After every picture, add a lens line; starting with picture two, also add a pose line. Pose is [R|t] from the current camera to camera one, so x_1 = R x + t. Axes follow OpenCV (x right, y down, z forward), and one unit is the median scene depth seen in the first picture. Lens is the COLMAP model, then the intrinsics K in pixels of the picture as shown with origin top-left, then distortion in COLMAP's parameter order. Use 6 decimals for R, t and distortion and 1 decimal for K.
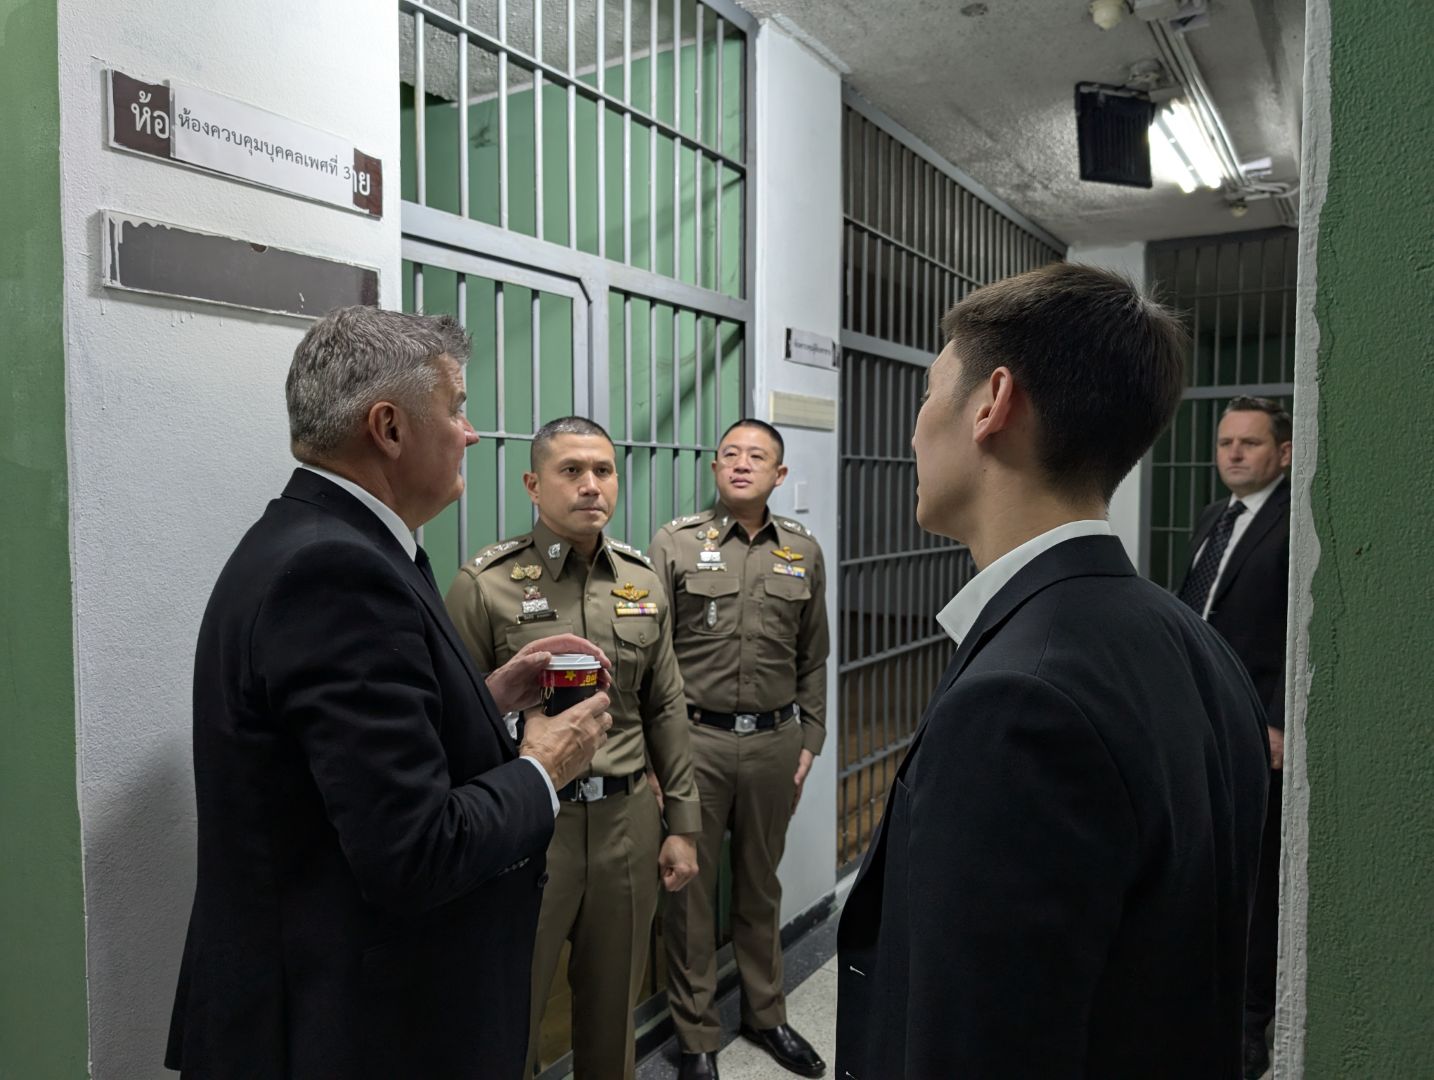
lens RADIAL K [[1010.1, 0, 732.0], [0, 1010.1, 543.3], [0, 0, 1]] dist [0.035808, -0.011925]
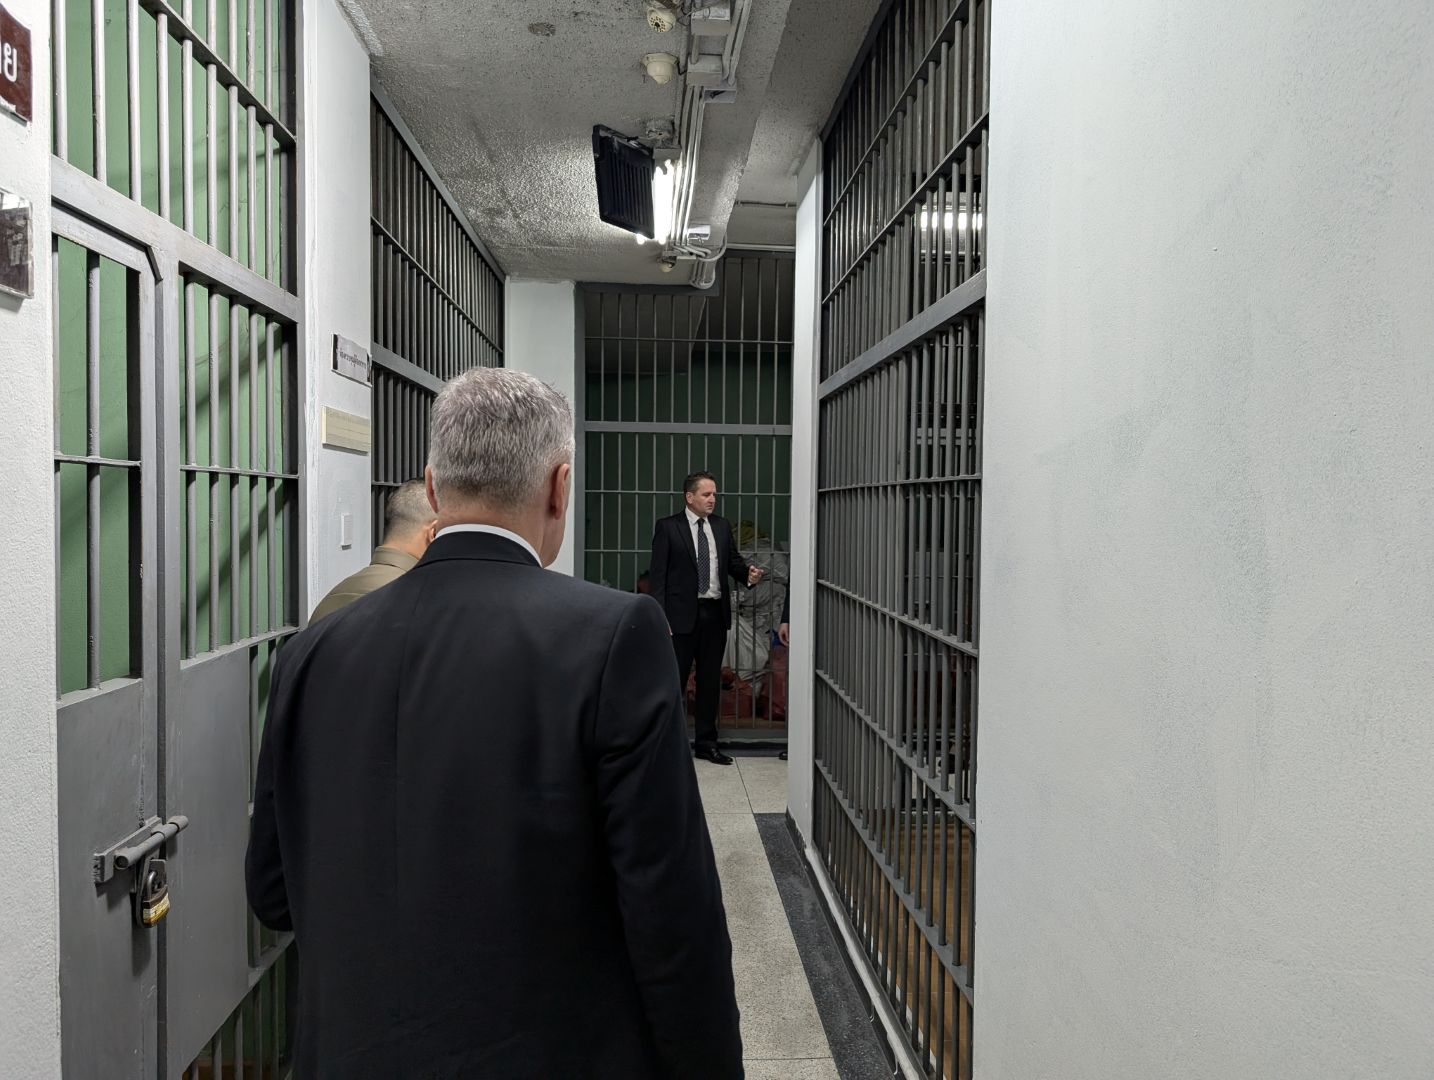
lens RADIAL K [[1010.1, 0, 714.3], [0, 1010.1, 534.2], [0, 0, 1]] dist [0.035808, -0.011925]
pose [[0.826789, -0.007745, 0.562459, -0.162622], [0.021722, 0.999599, -0.018167, -0.021543], [-0.562093, 0.027238, 0.826625, 0.114867]]
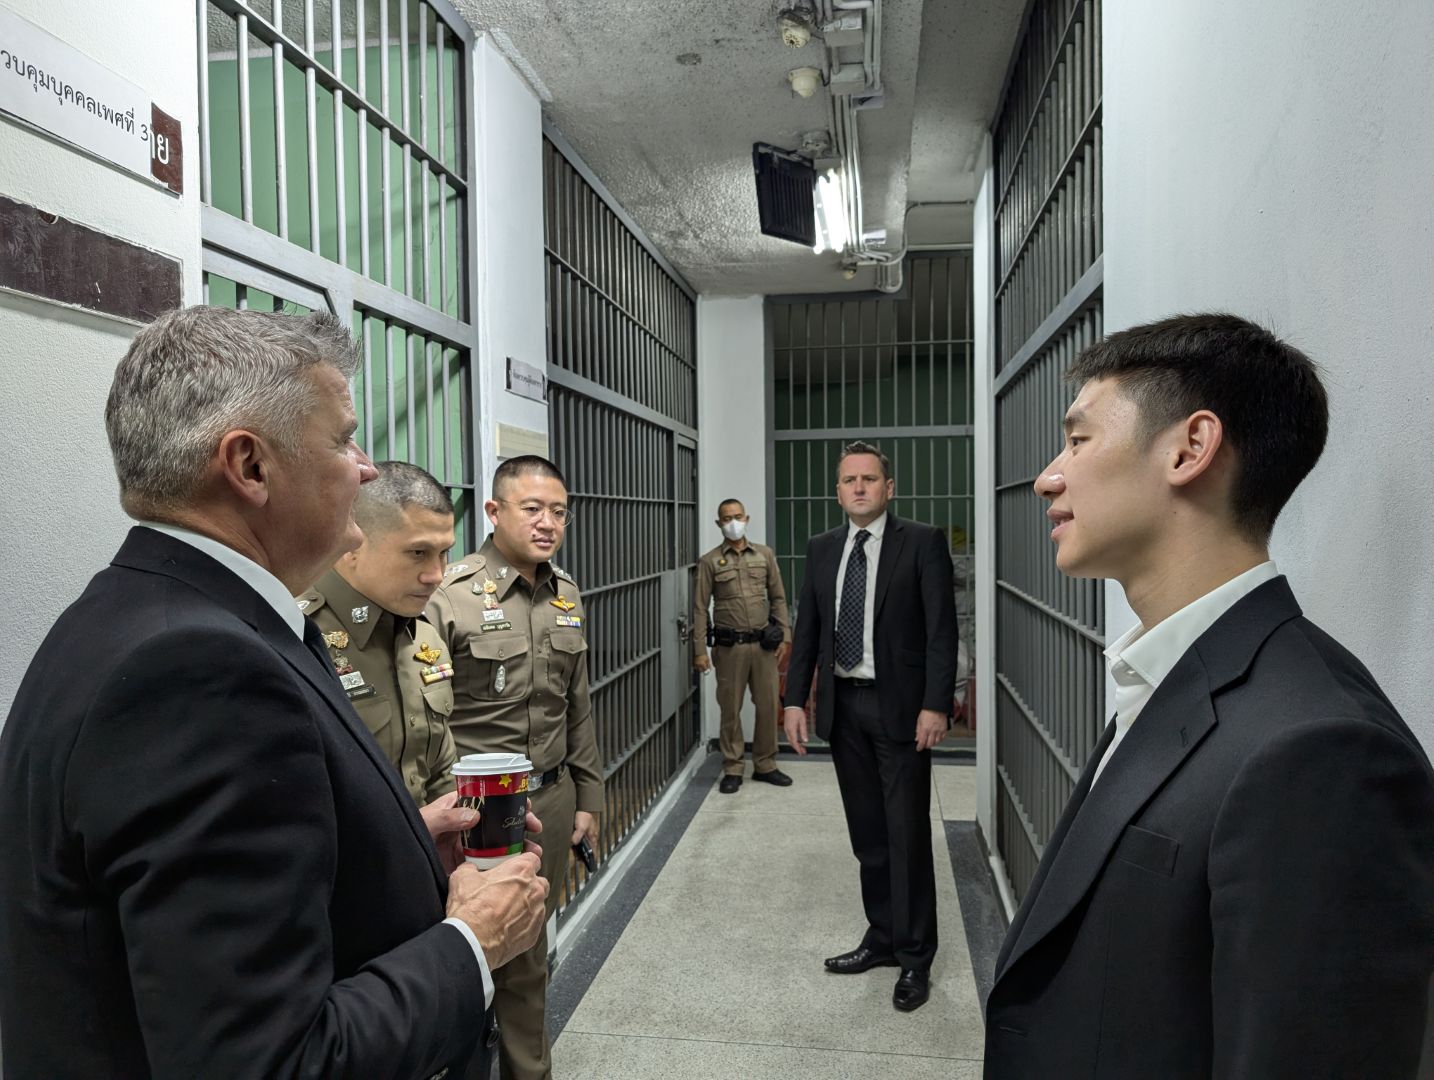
lens RADIAL K [[1010.1, 0, 718.8], [0, 1010.1, 532.0], [0, 0, 1]] dist [0.035808, -0.011925]
pose [[0.925653, -0.019417, 0.377875, -0.121444], [0.036055, 0.998664, -0.037006, -0.008721], [-0.376652, 0.047879, 0.925117, 0.061820]]
